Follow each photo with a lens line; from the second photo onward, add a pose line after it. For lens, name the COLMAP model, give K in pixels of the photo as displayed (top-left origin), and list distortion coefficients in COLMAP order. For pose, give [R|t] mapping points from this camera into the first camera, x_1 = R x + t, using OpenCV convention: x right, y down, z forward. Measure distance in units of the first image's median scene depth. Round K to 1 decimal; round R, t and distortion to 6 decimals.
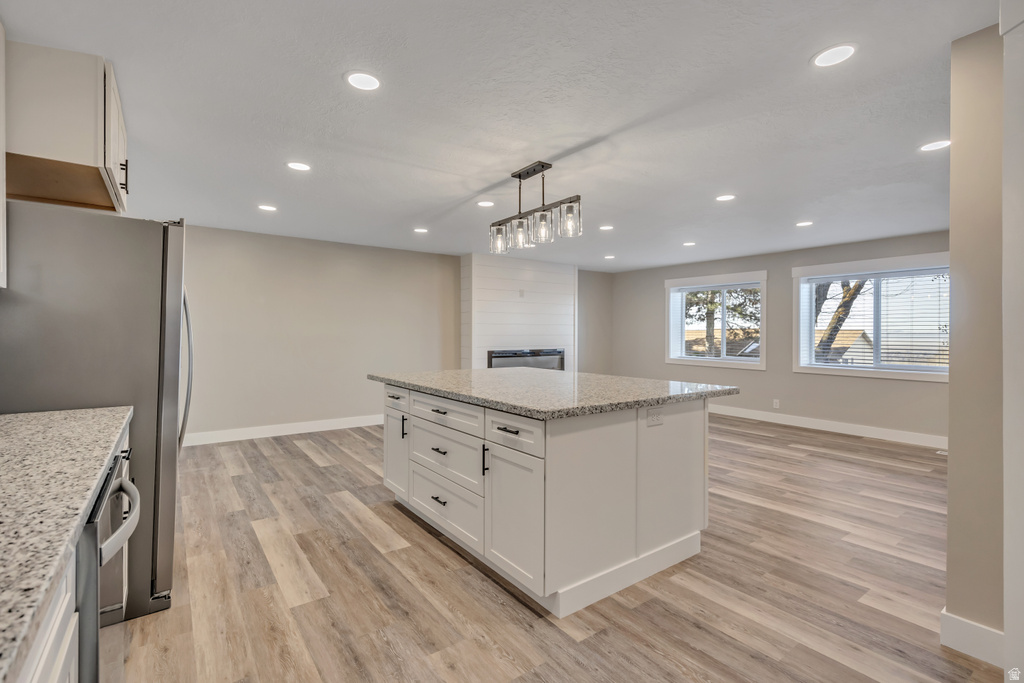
lens RADIAL K [[466.7, 0, 510.9], [0, 466.7, 334.9], [0, 0, 1]] dist [0.000434, 0.000194]
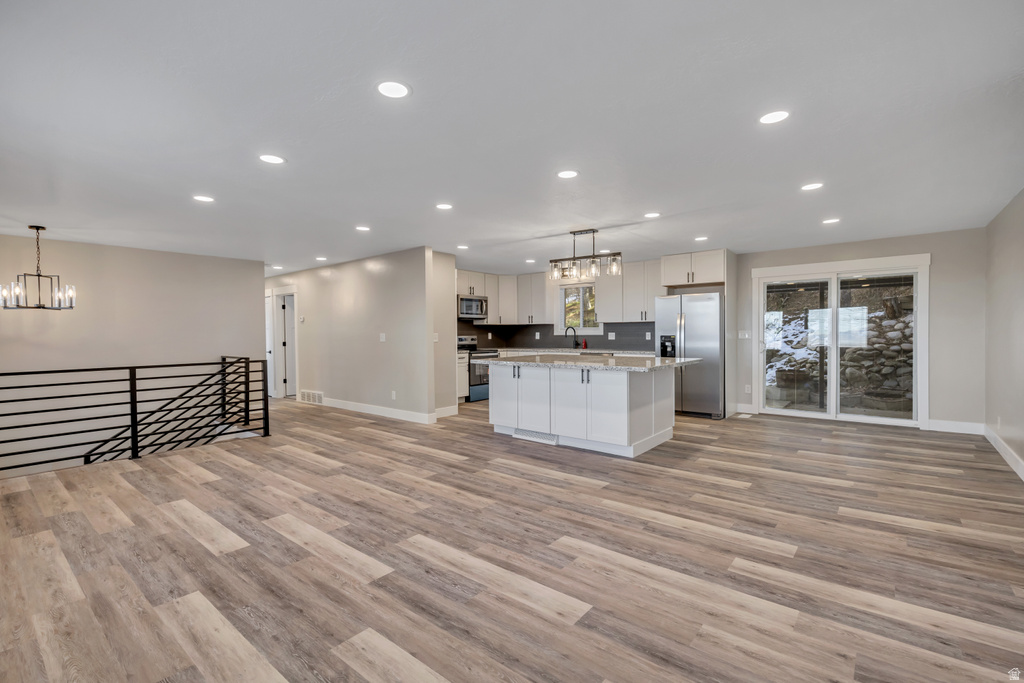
lens RADIAL K [[456.0, 0, 512.0], [0, 456.0, 341.5], [0, 0, 1]] dist [-0.000512, 0.000434]
pose [[-0.968637, 0.008361, -0.248338, 0.619883], [0.003917, 0.999823, 0.018387, 0.002674], [0.248448, 0.016837, -0.968499, 2.240140]]
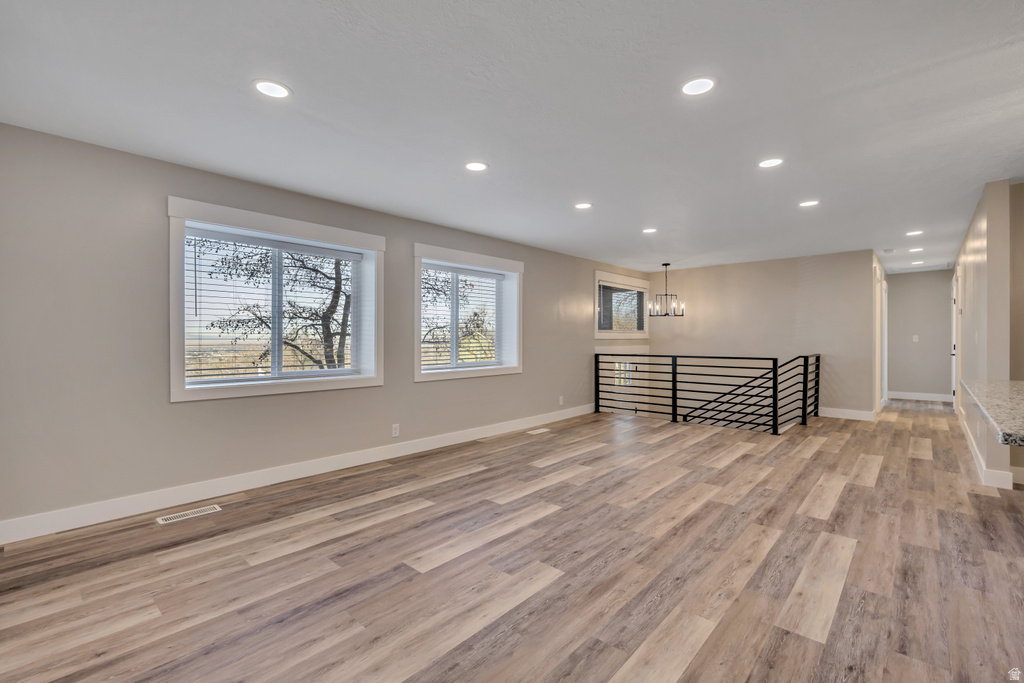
lens RADIAL K [[456.0, 0, 512.0], [0, 456.0, 341.5], [0, 0, 1]] dist [-0.000512, 0.000434]
pose [[-0.204217, -0.015418, 0.978804, -0.249684], [0.004129, 0.999854, 0.016611, 0.005671], [-0.978917, 0.007434, -0.204123, 1.735786]]
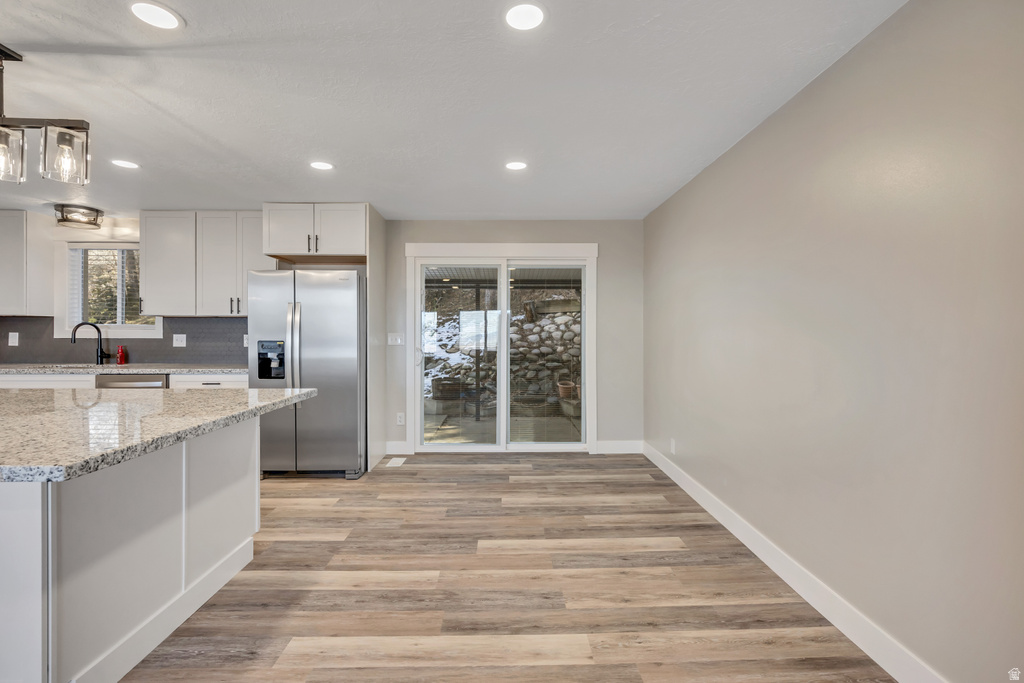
lens RADIAL K [[466.7, 0, 510.9], [0, 466.7, 334.9], [0, 0, 1]] dist [0.000434, 0.000194]
pose [[-0.577752, -0.001000, -0.816212, 0.111649], [-0.004168, 0.999990, 0.001725, -0.002635], [0.816202, 0.004399, -0.577750, 1.682600]]
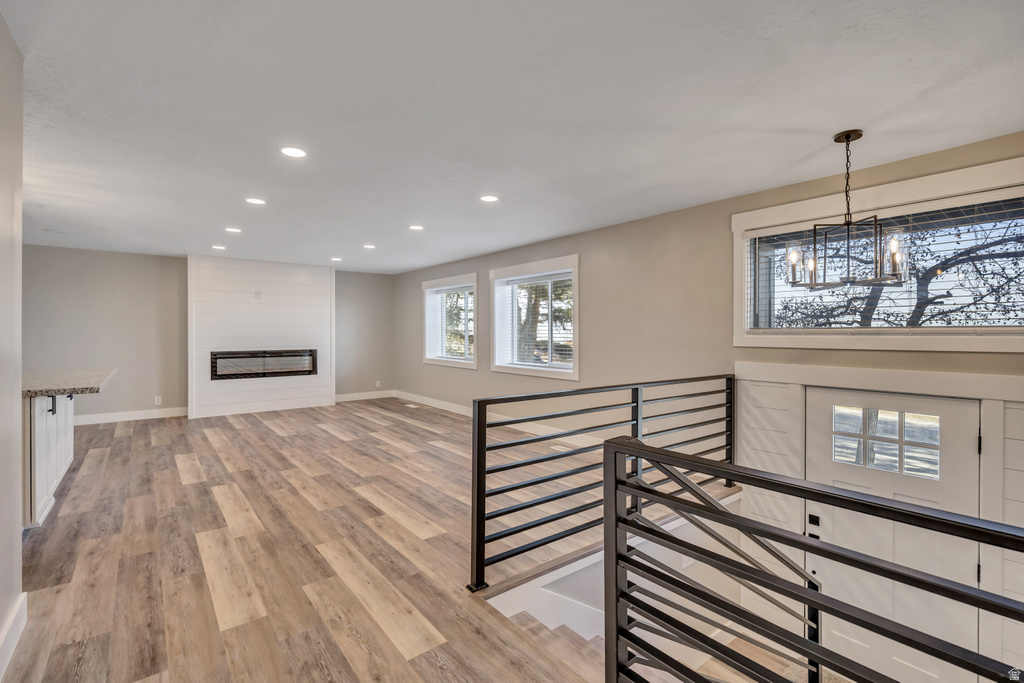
lens RADIAL K [[458.8, 0, 509.8], [0, 458.8, 320.6], [0, 0, 1]] dist [0.002510, 0.000198]
pose [[0.999195, -0.001157, 0.040098, 1.052408], [0.002495, 0.999441, -0.033336, 0.003815], [-0.040037, 0.033410, 0.998639, -0.041466]]
